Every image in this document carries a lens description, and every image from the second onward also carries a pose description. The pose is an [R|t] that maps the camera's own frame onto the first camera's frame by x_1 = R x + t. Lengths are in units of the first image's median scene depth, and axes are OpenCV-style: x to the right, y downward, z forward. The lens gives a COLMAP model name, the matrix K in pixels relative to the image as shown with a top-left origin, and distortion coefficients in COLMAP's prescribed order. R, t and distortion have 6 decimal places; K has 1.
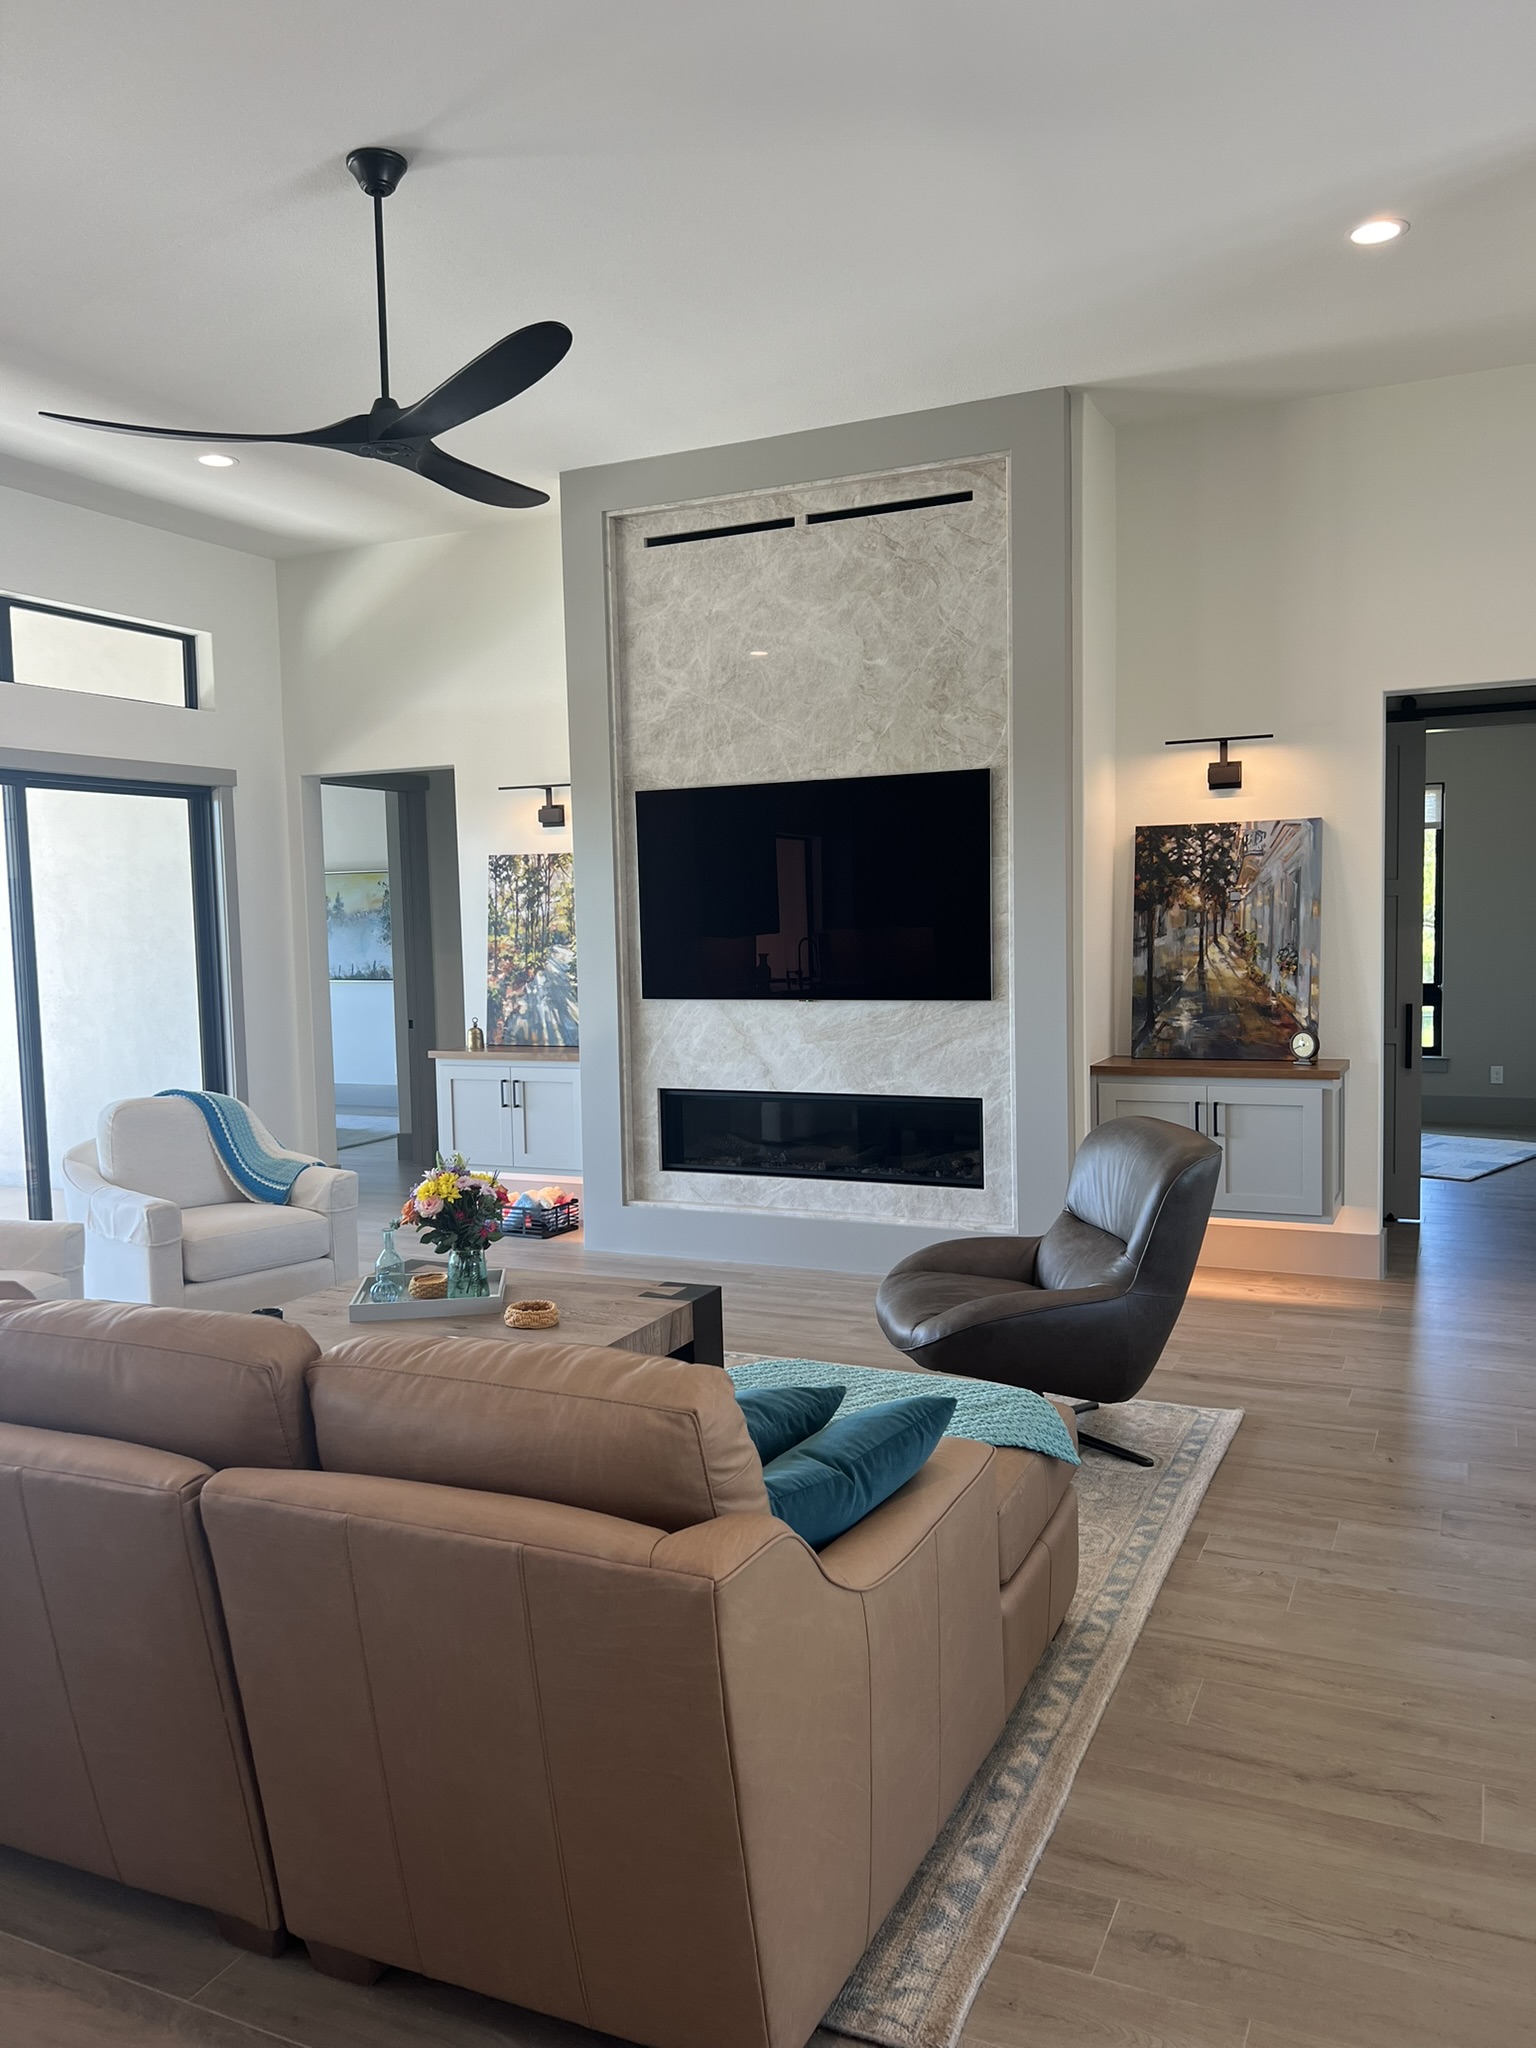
lens RADIAL K [[1563.8, 0, 785.8], [0, 1563.8, 1036.8], [0, 0, 1]] dist [0.046159, -0.061258]
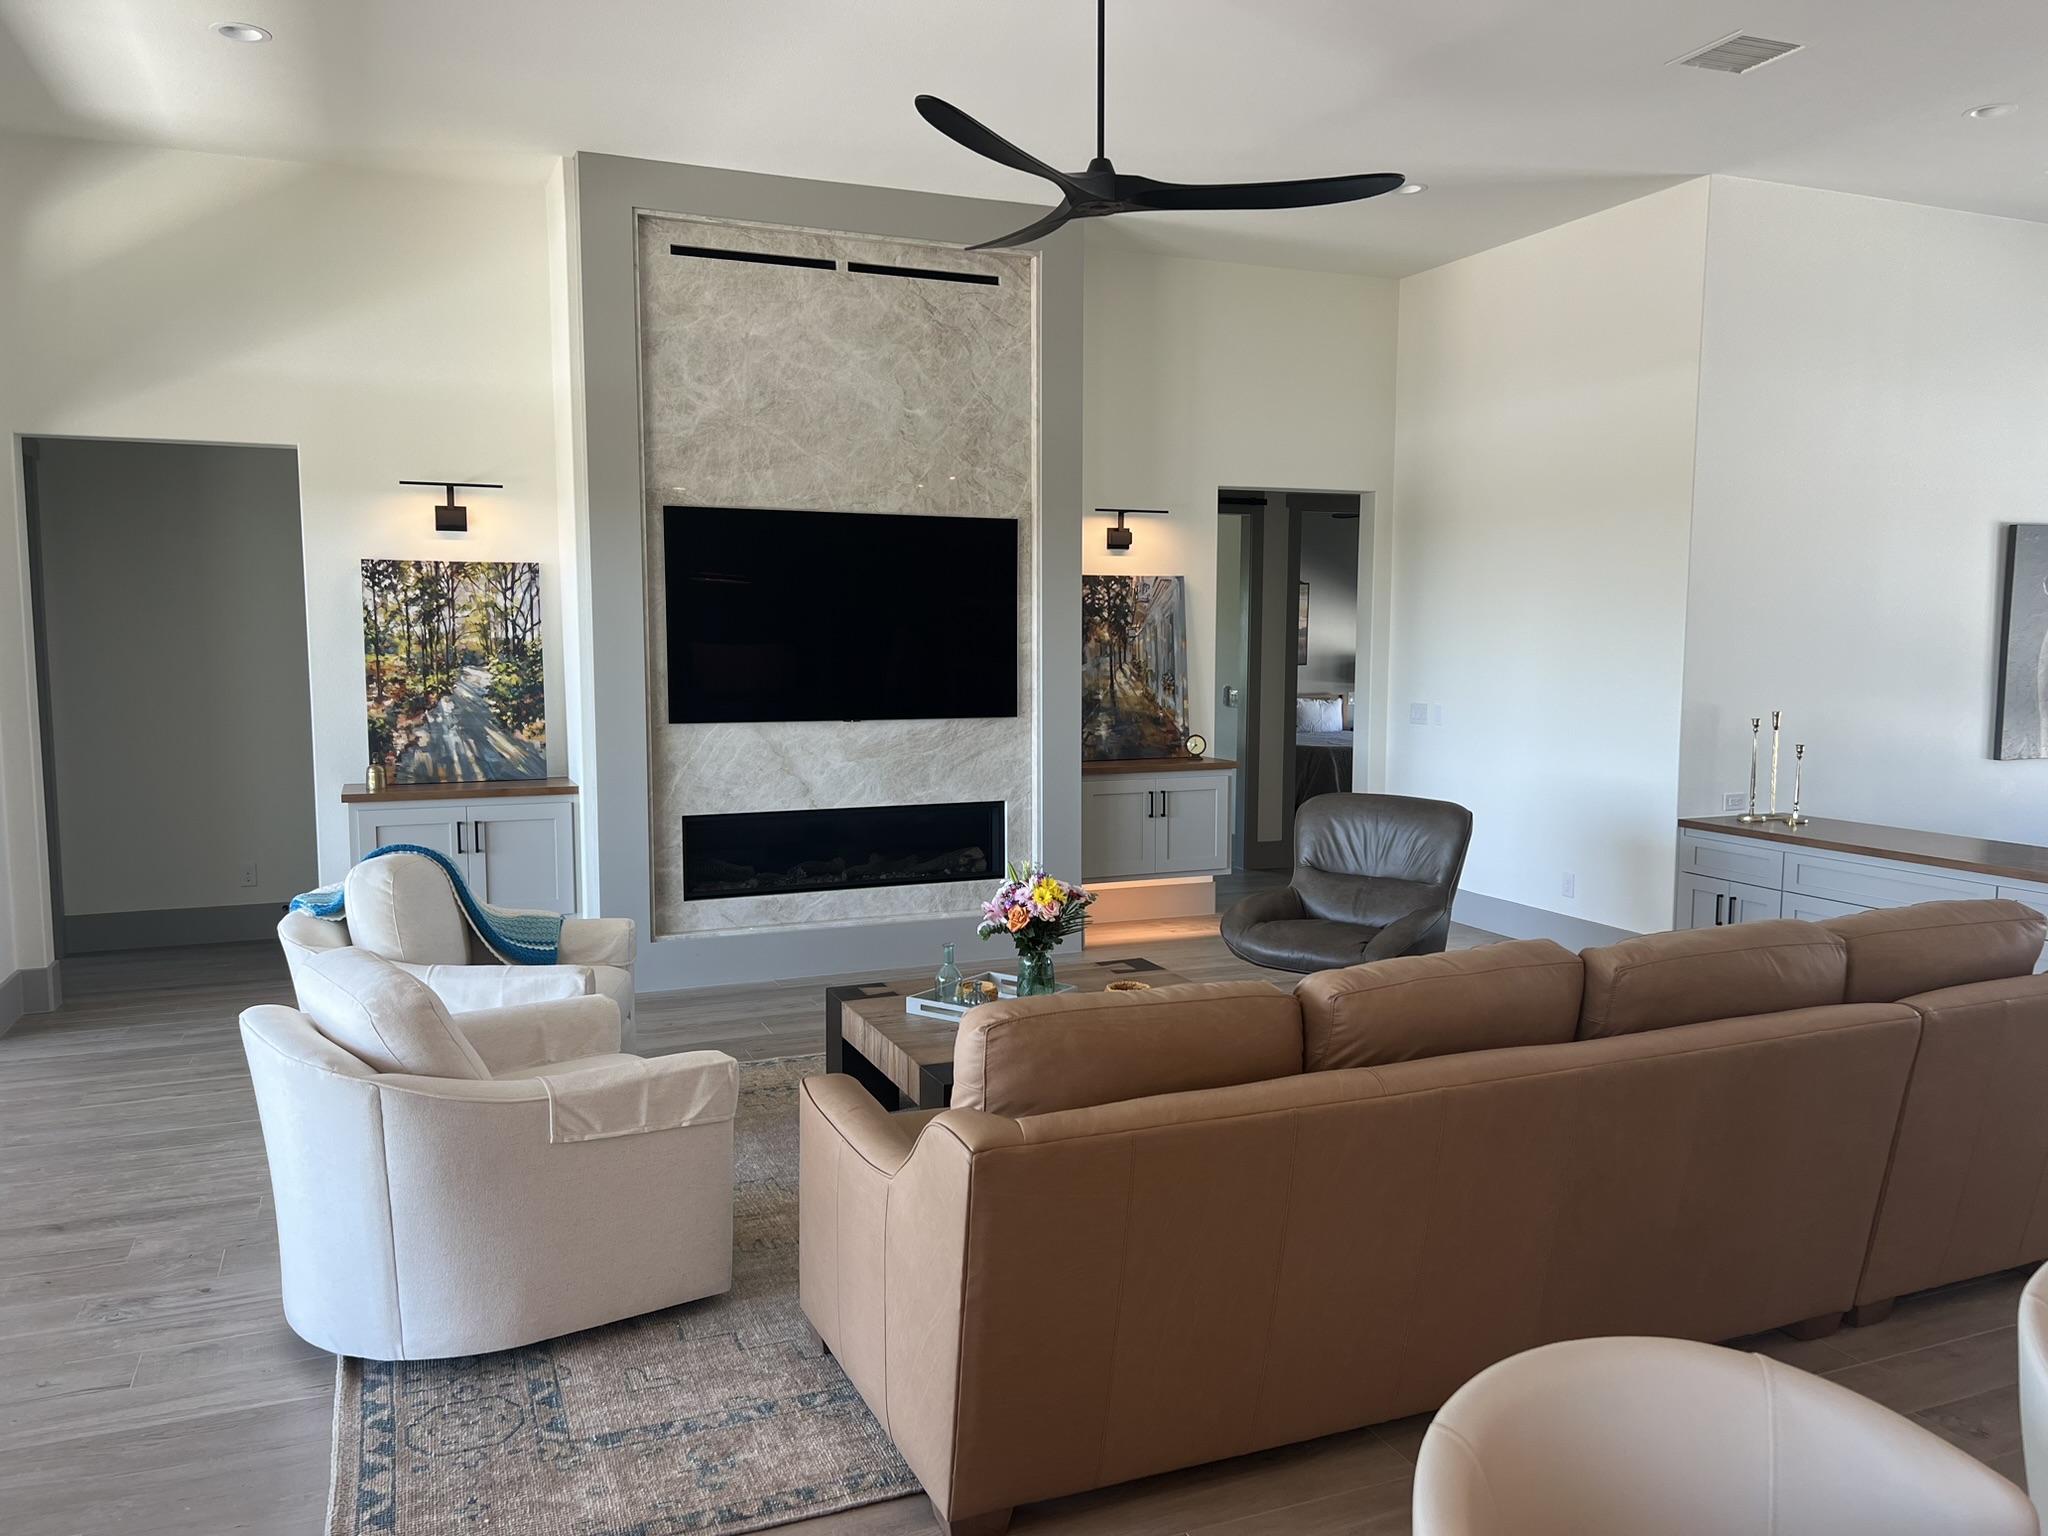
lens RADIAL K [[1563.8, 0, 962.4], [0, 1563.8, 780.8], [0, 0, 1]] dist [0.046159, -0.061258]
pose [[0.657864, -0.044859, 0.751800, -0.767099], [0.042043, 0.998855, 0.022811, -0.003581], [-0.751963, 0.016601, 0.658997, 0.255163]]
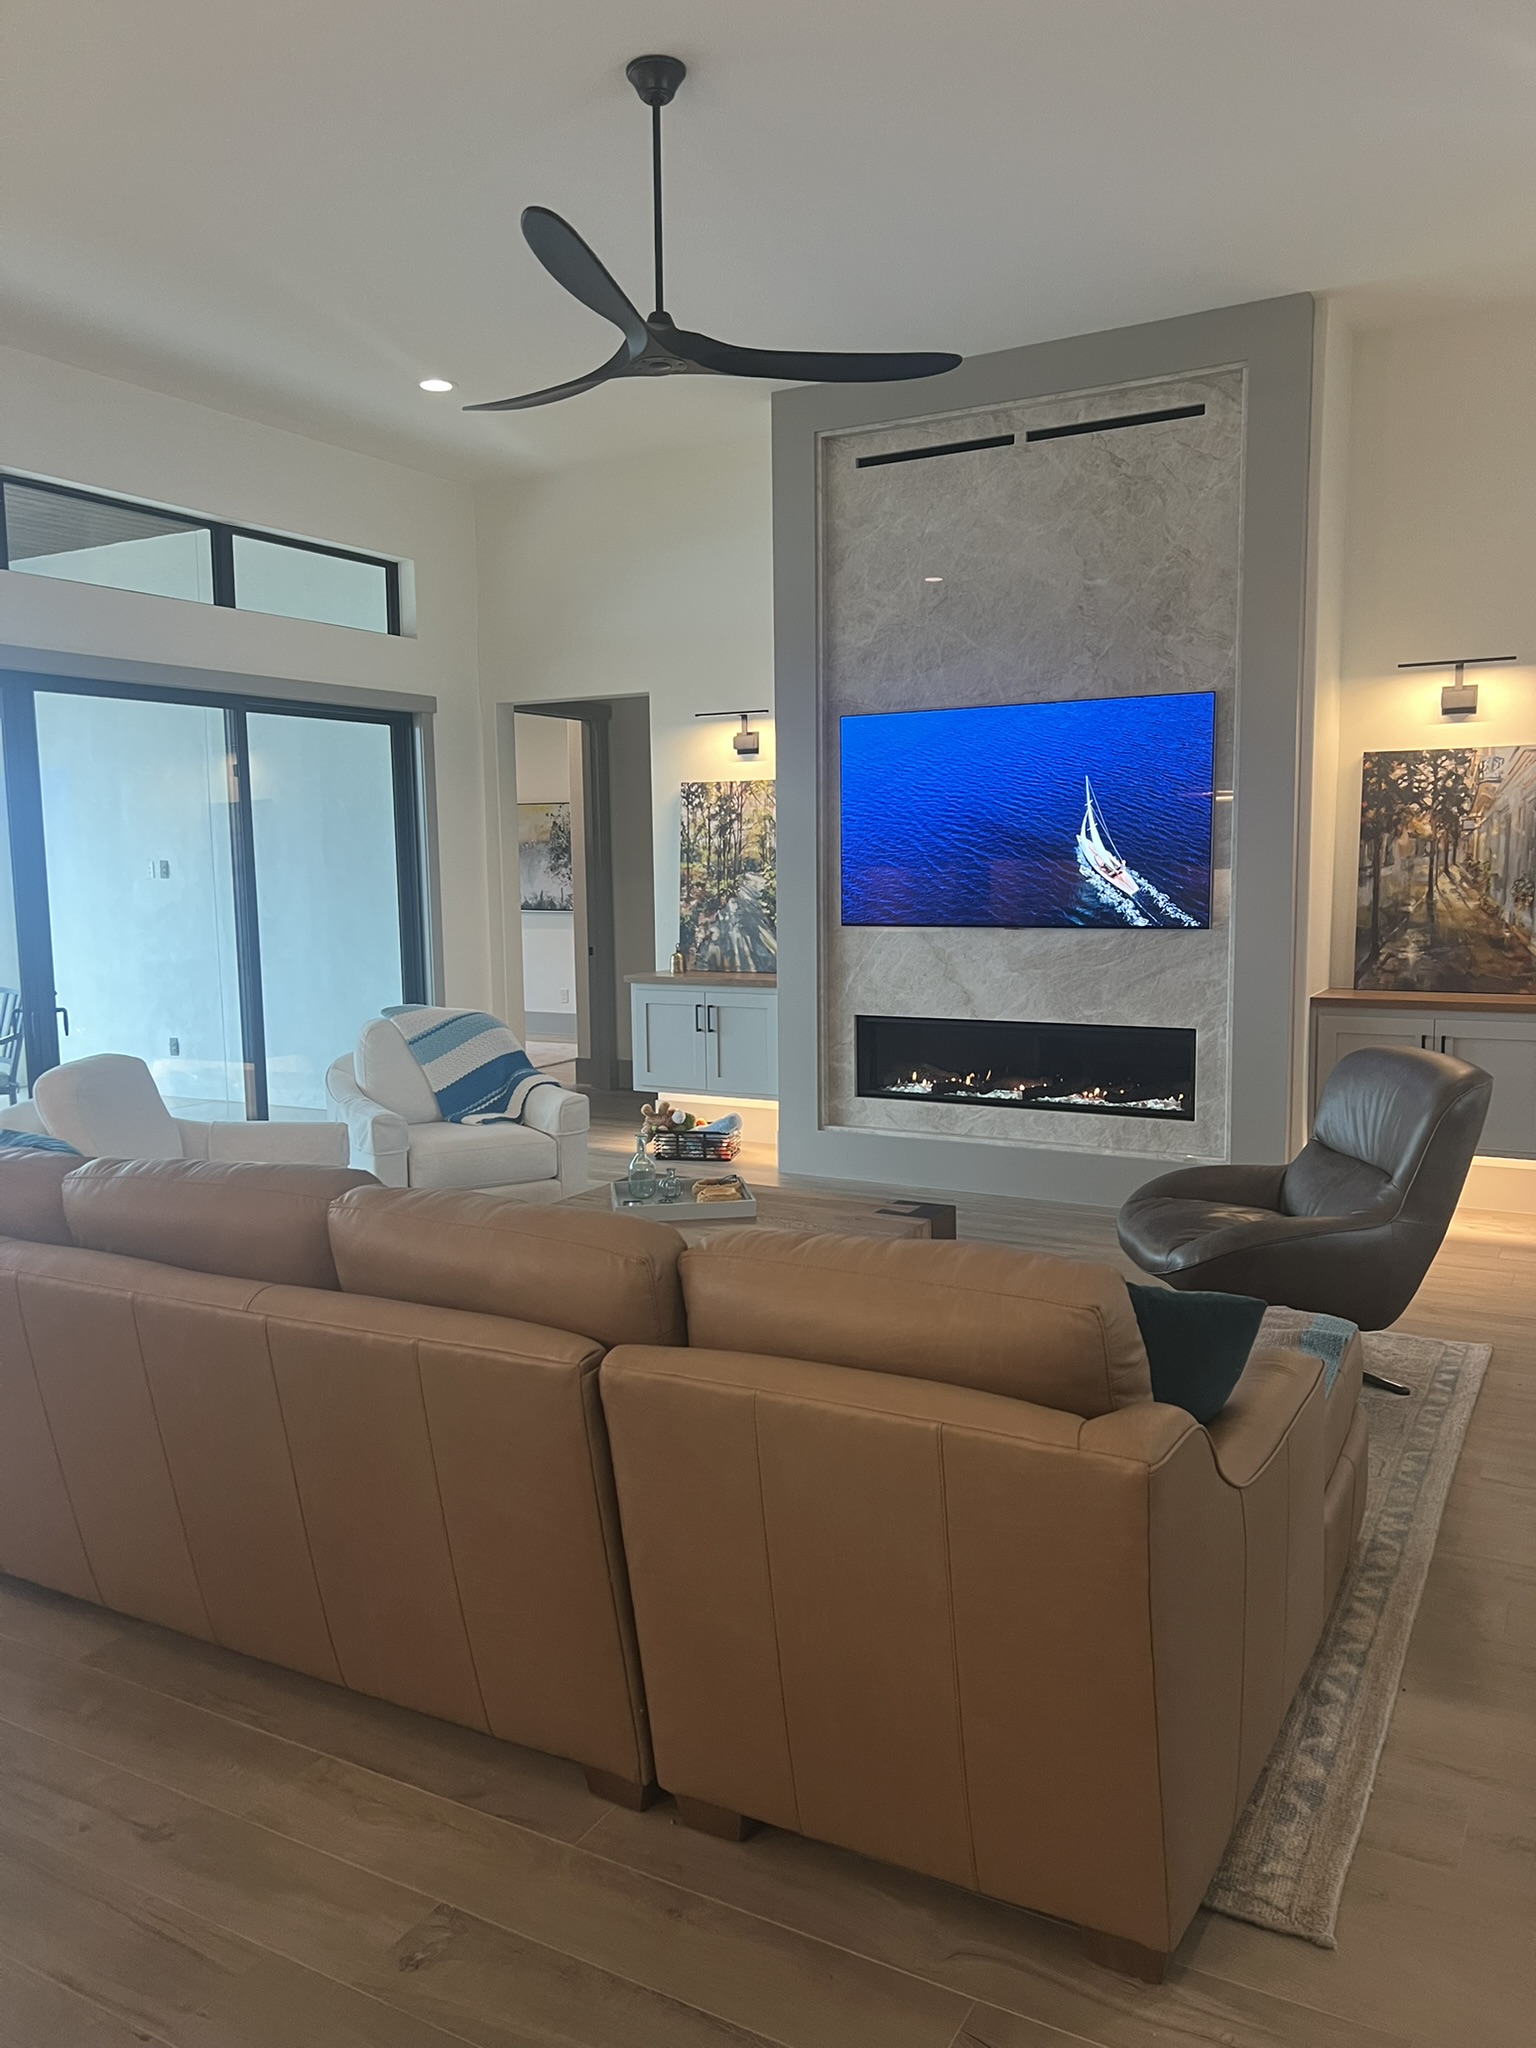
lens RADIAL K [[1563.8, 0, 771.1], [0, 1563.8, 1041.8], [0, 0, 1]] dist [0.046159, -0.061258]
pose [[0.997005, 0.018032, -0.075211, -0.066774], [-0.014937, 0.999026, 0.041516, 0.010322], [0.075886, -0.040268, 0.996303, -0.007325]]
